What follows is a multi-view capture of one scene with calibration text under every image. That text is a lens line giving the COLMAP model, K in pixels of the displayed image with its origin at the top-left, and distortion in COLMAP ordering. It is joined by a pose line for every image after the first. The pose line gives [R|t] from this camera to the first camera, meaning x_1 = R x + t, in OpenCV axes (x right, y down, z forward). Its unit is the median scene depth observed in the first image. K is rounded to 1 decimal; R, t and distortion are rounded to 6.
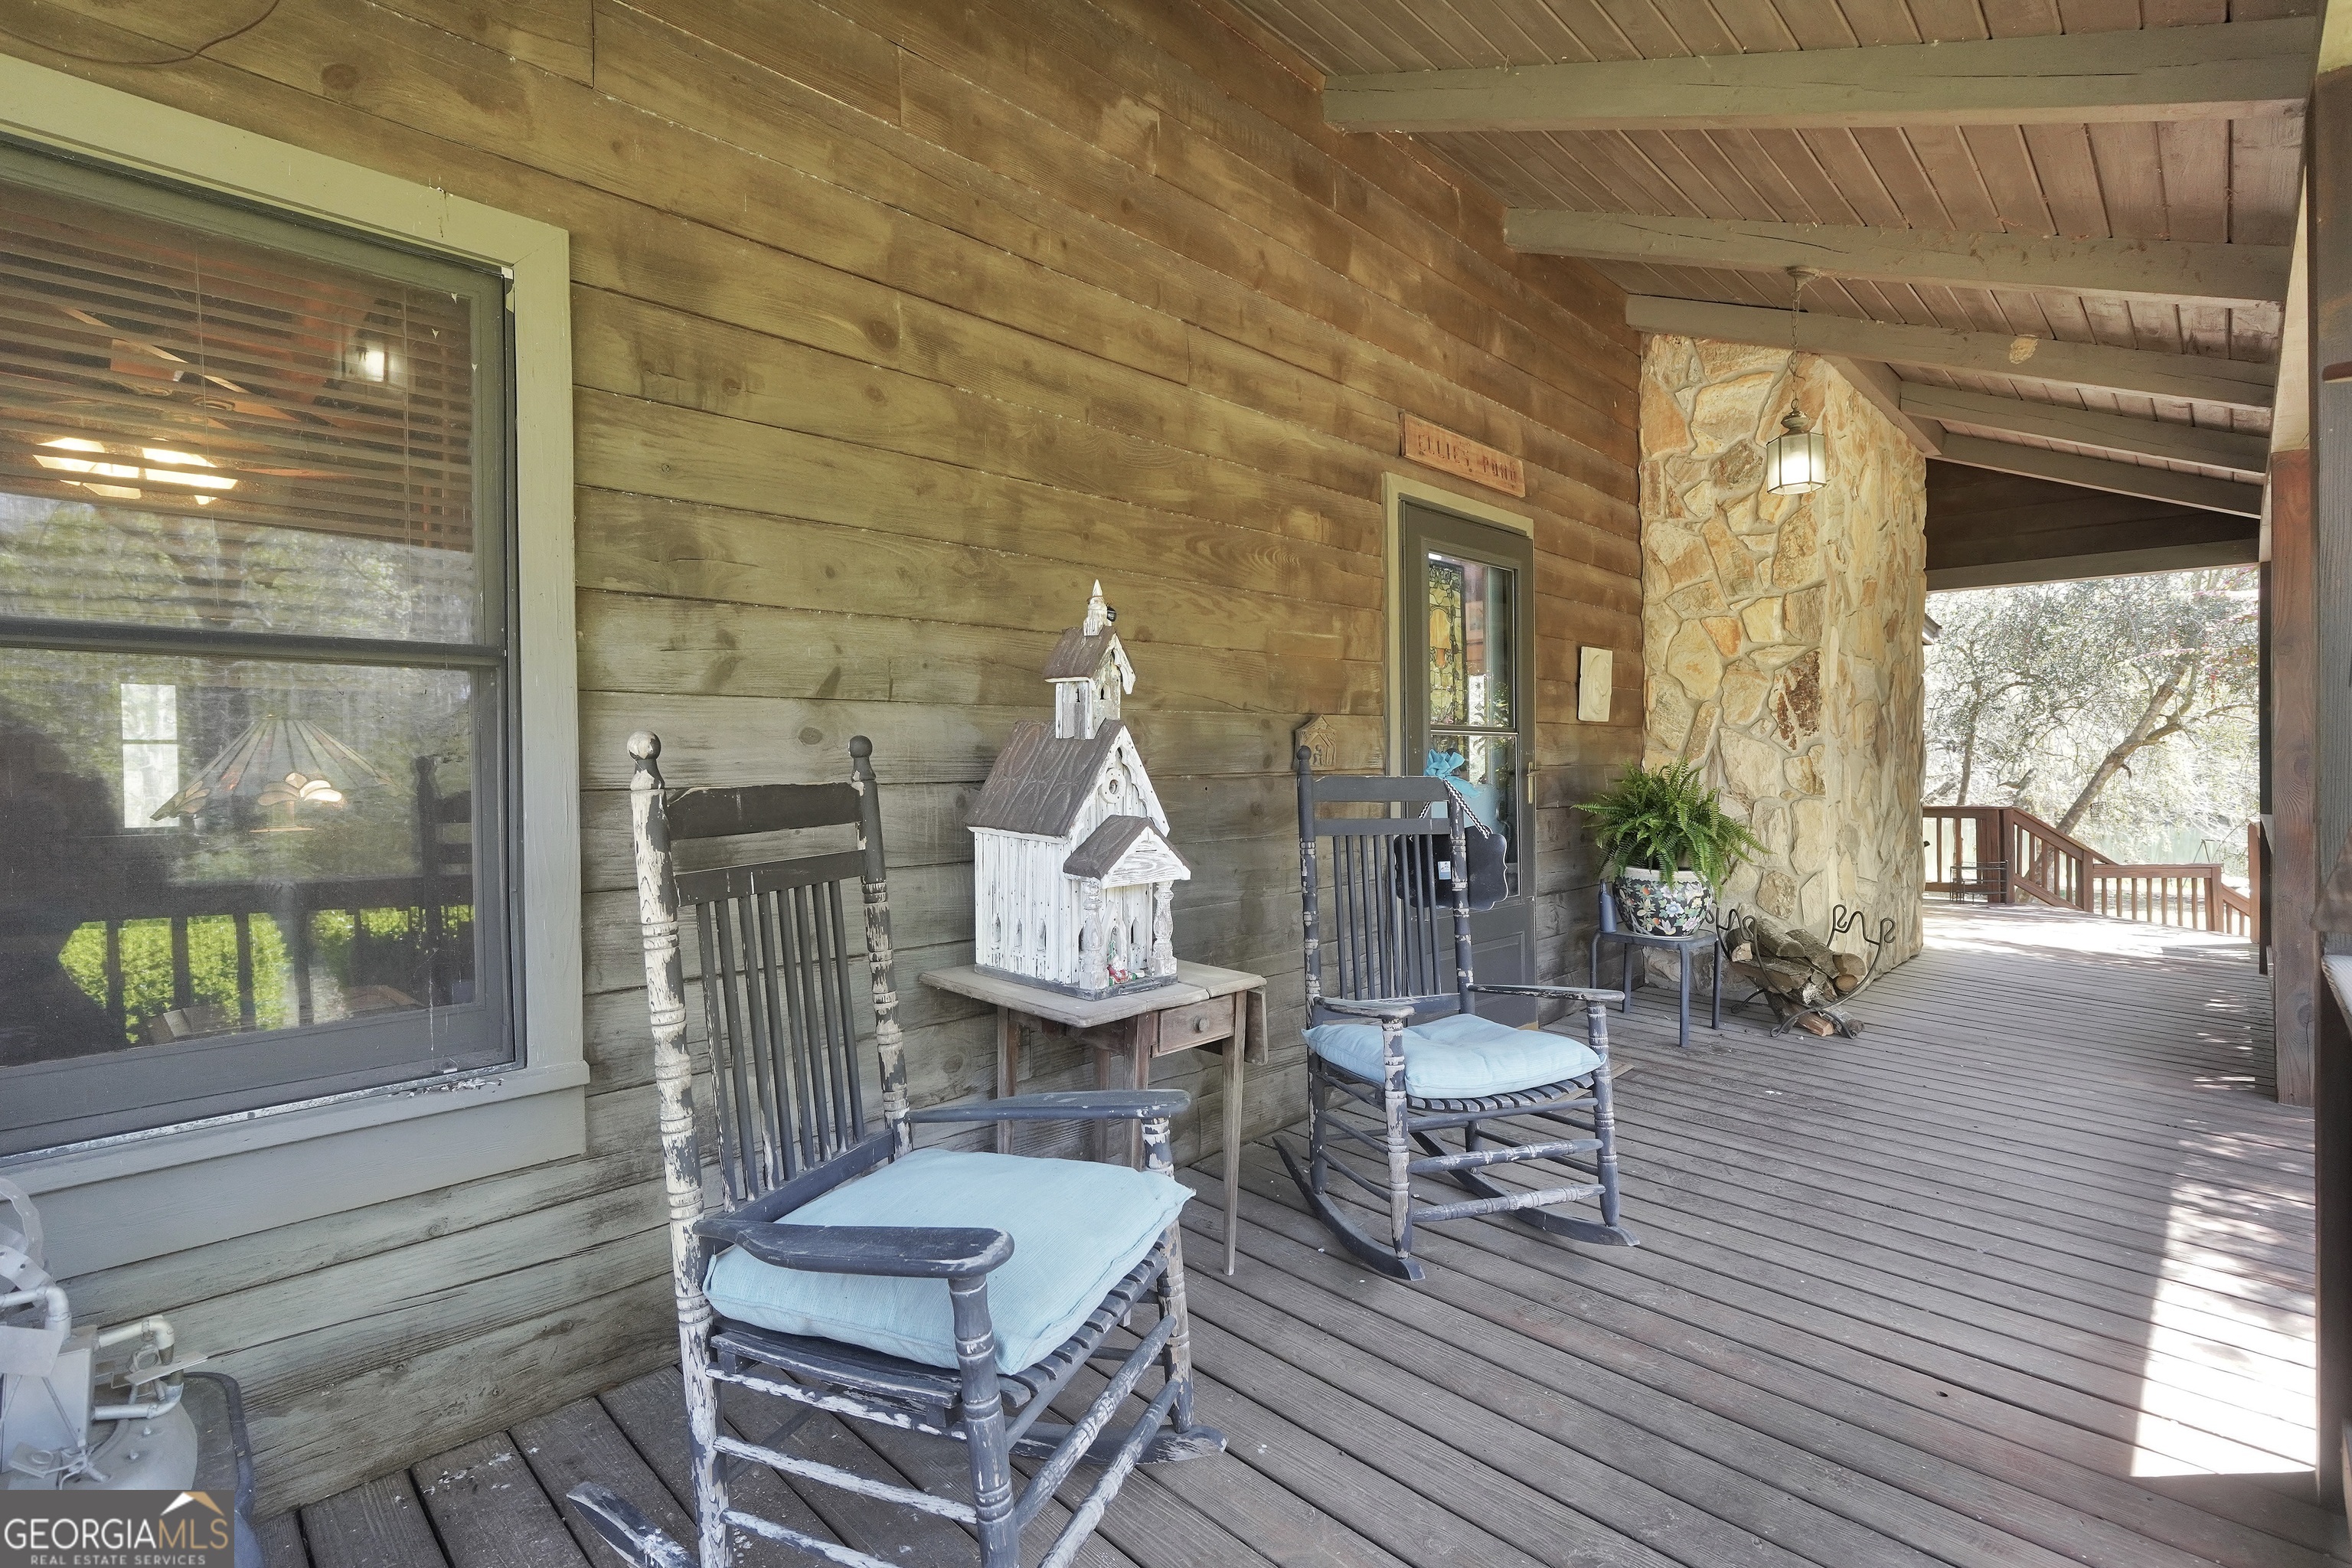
lens RADIAL K [[1083.7, 0, 1173.2], [0, 1083.7, 781.4], [0, 0, 1]] dist [-0.017317, 0.007181]
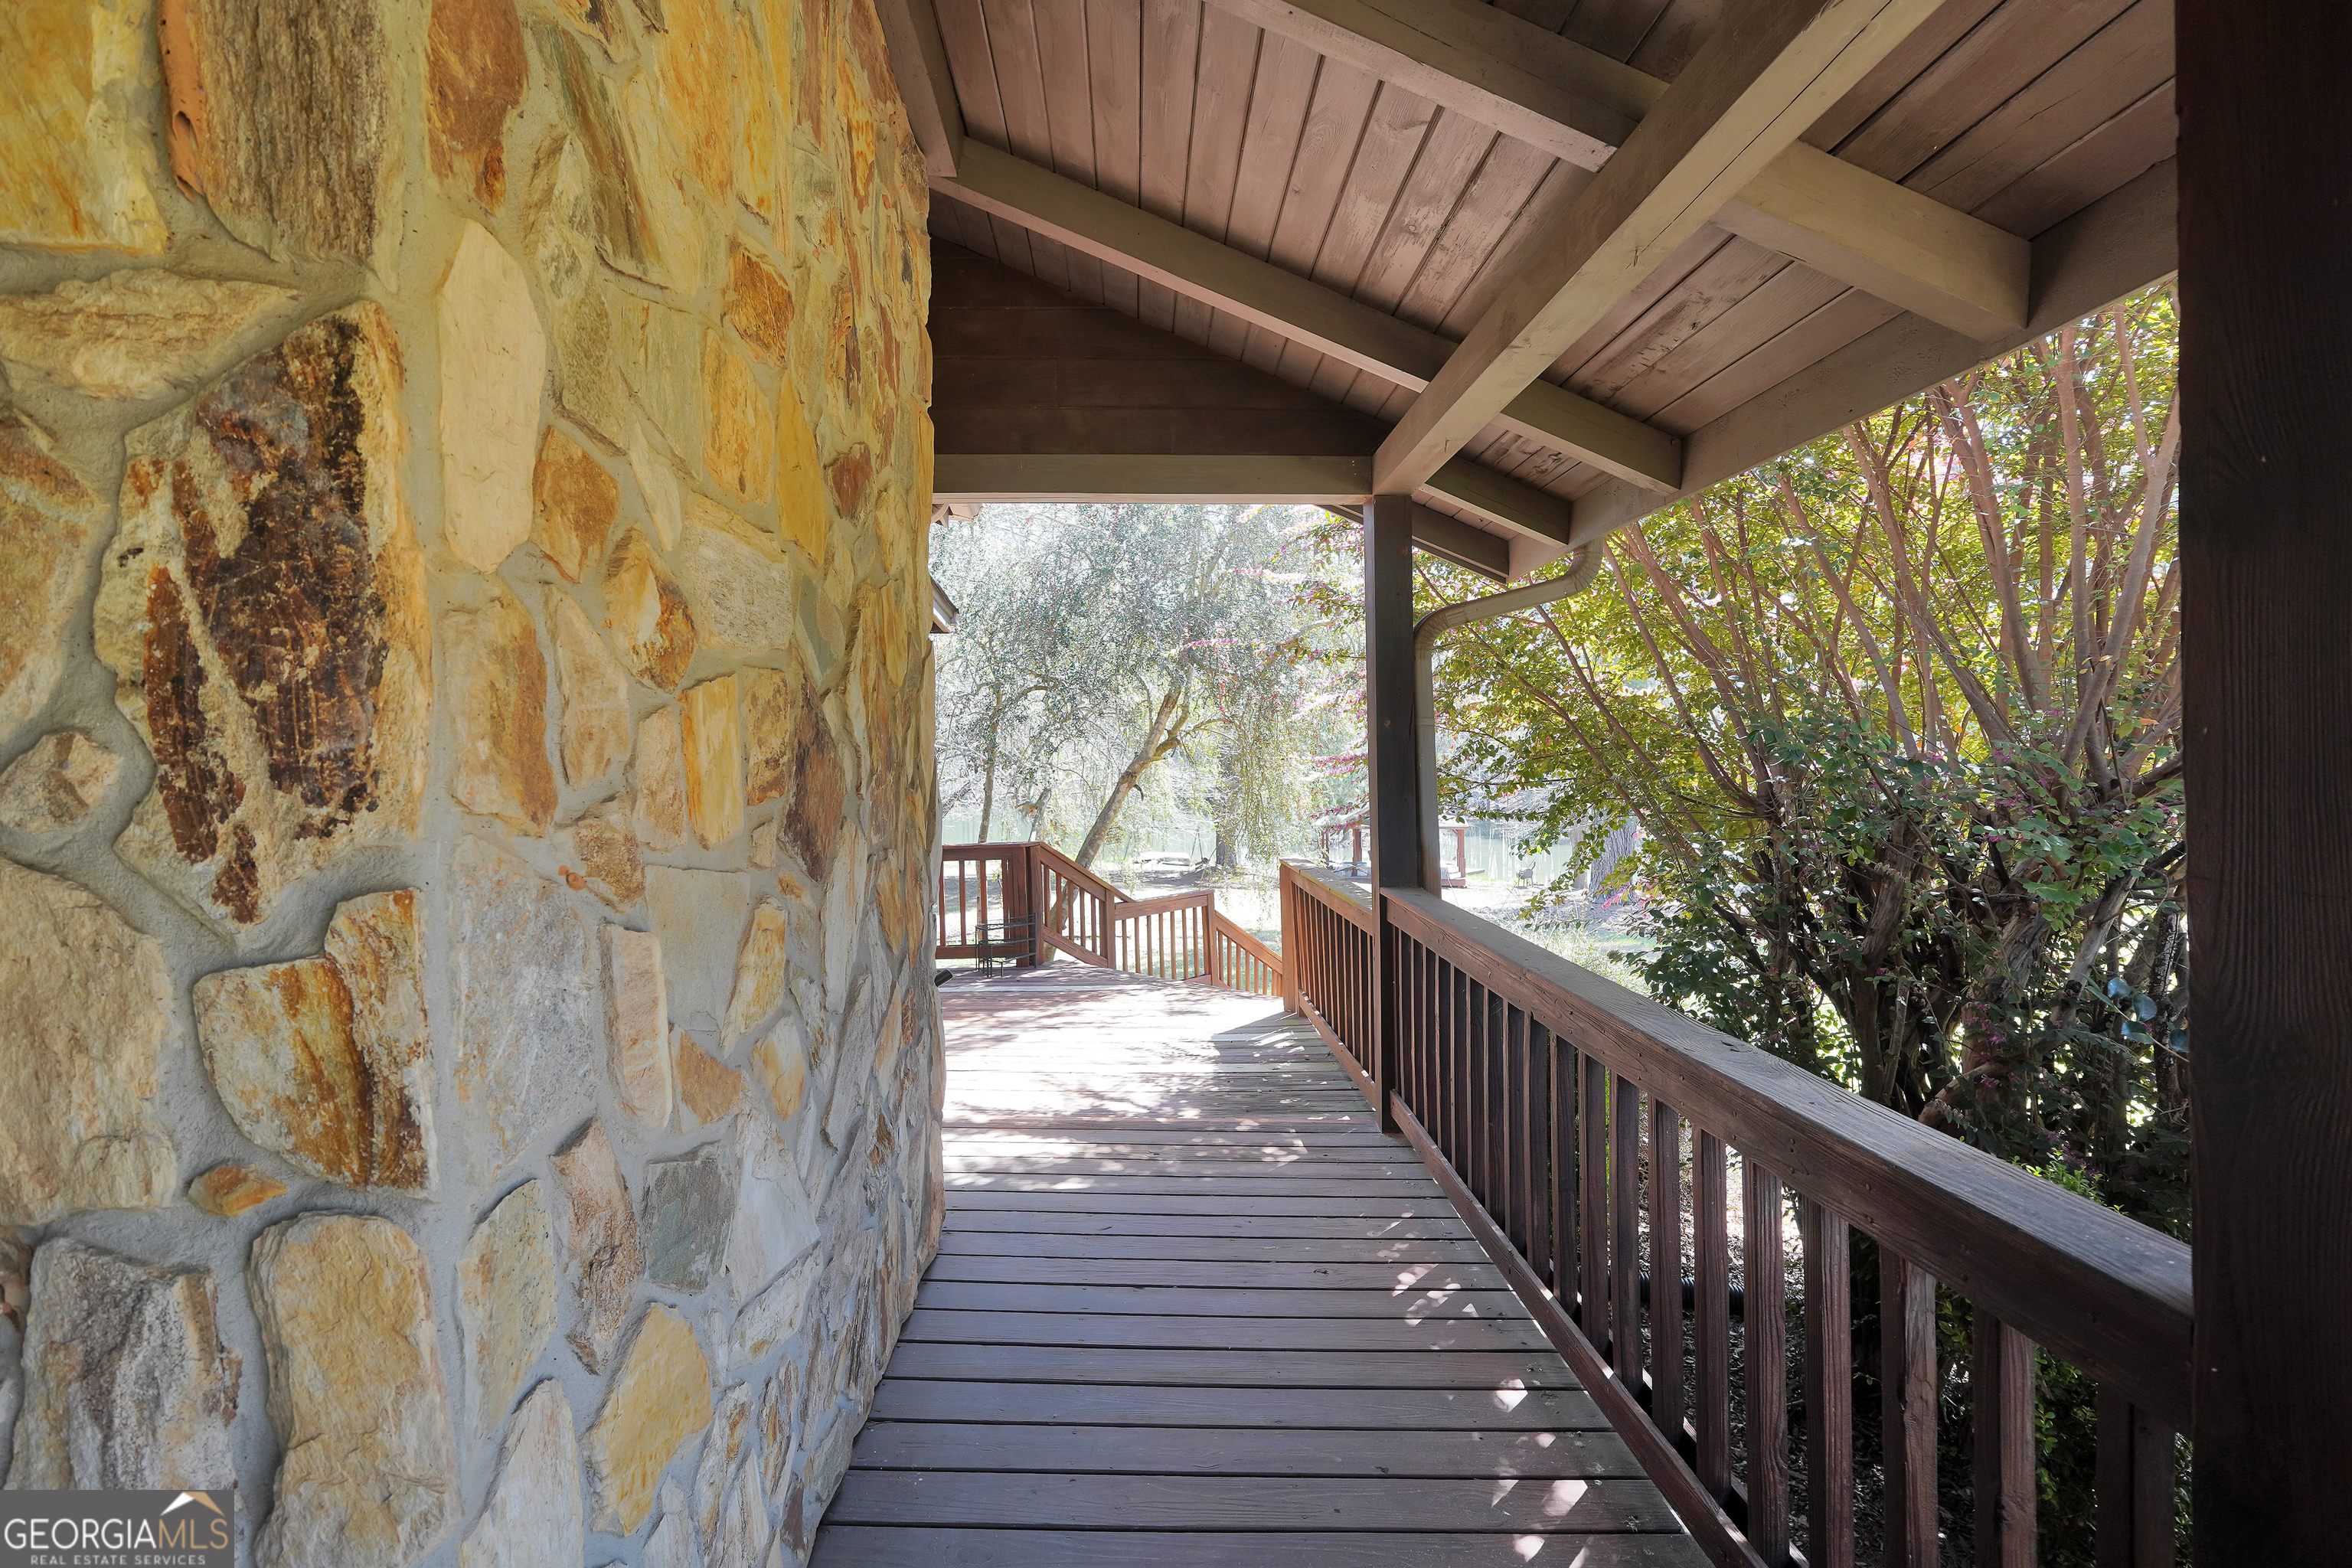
lens RADIAL K [[990.4, 0, 1142.1], [0, 990.4, 768.1], [0, 0, 1]] dist [-0.019739, 0.007246]
pose [[0.693758, -0.012863, 0.720093, 0.330612], [0.021256, 0.999771, -0.002619, -0.028936], [-0.719894, 0.017123, 0.693872, 0.467943]]
